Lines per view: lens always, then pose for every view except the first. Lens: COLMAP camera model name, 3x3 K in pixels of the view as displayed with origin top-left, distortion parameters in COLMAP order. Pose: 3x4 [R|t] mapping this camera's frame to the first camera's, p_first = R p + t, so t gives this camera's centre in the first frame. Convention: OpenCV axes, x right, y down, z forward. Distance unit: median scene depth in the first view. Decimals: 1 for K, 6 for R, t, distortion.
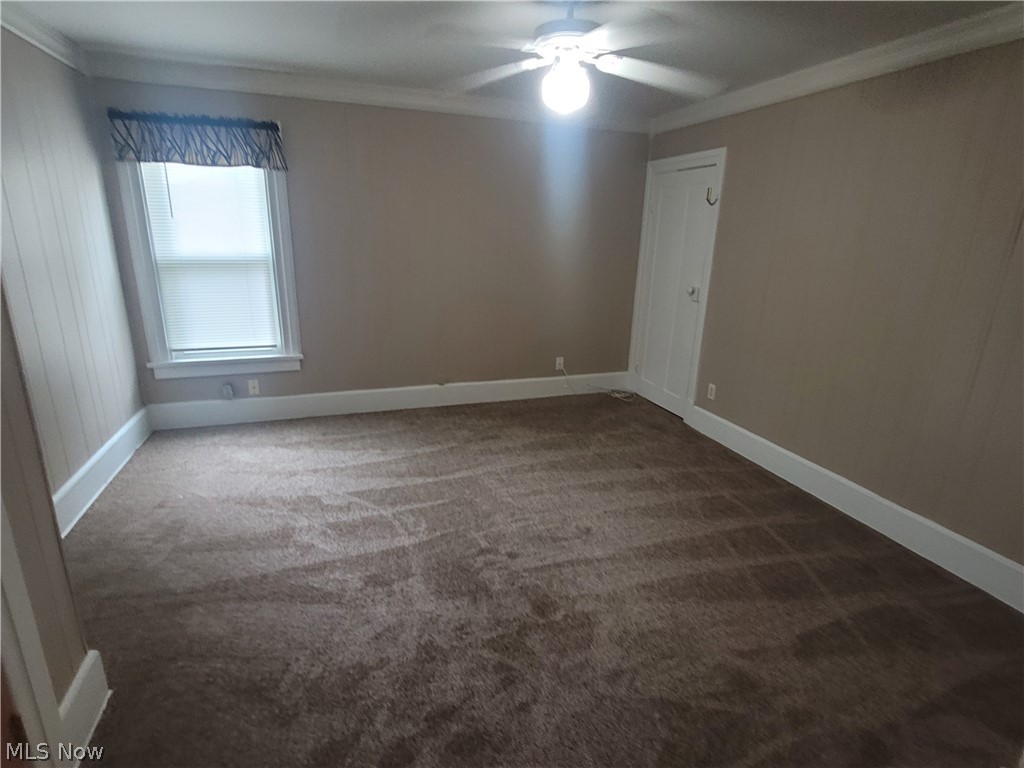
lens RADIAL K [[523.1, 0, 508.4], [0, 523.1, 385.3], [0, 0, 1]] dist [0.000479, 0.002044]
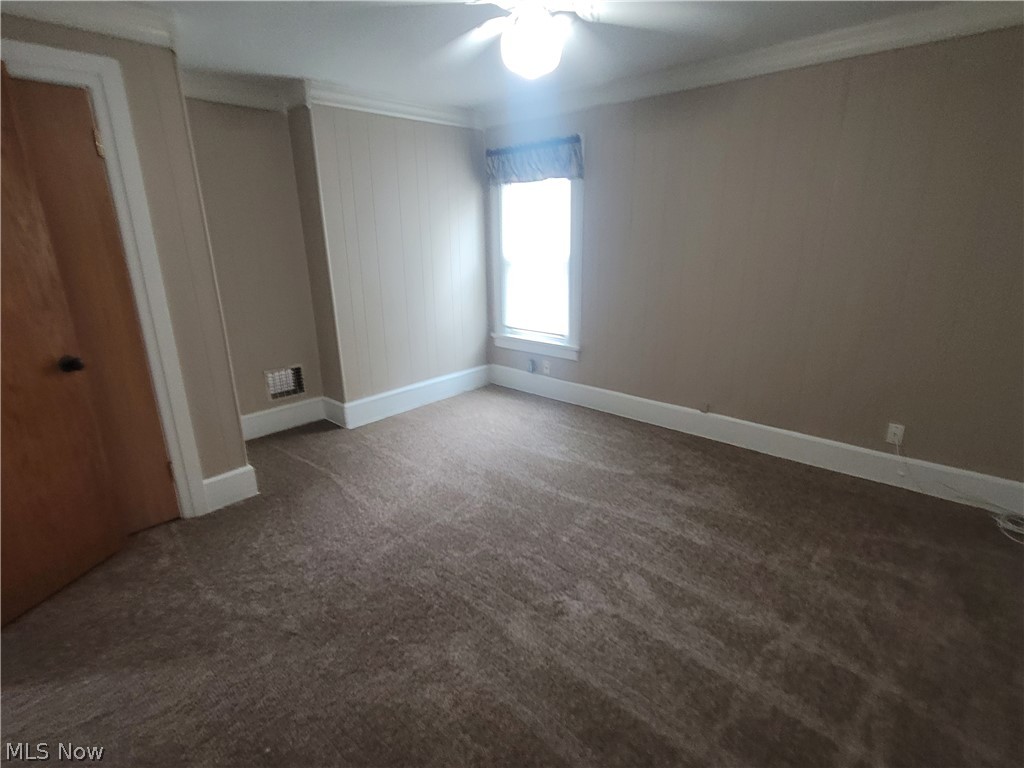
lens RADIAL K [[523.1, 0, 509.1], [0, 523.1, 382.1], [0, 0, 1]] dist [0.000479, 0.002044]
pose [[0.465256, 0.216920, -0.858186, 0.516878], [-0.223007, 0.966960, 0.123514, -0.096156], [0.856624, 0.133916, 0.498258, 0.370745]]
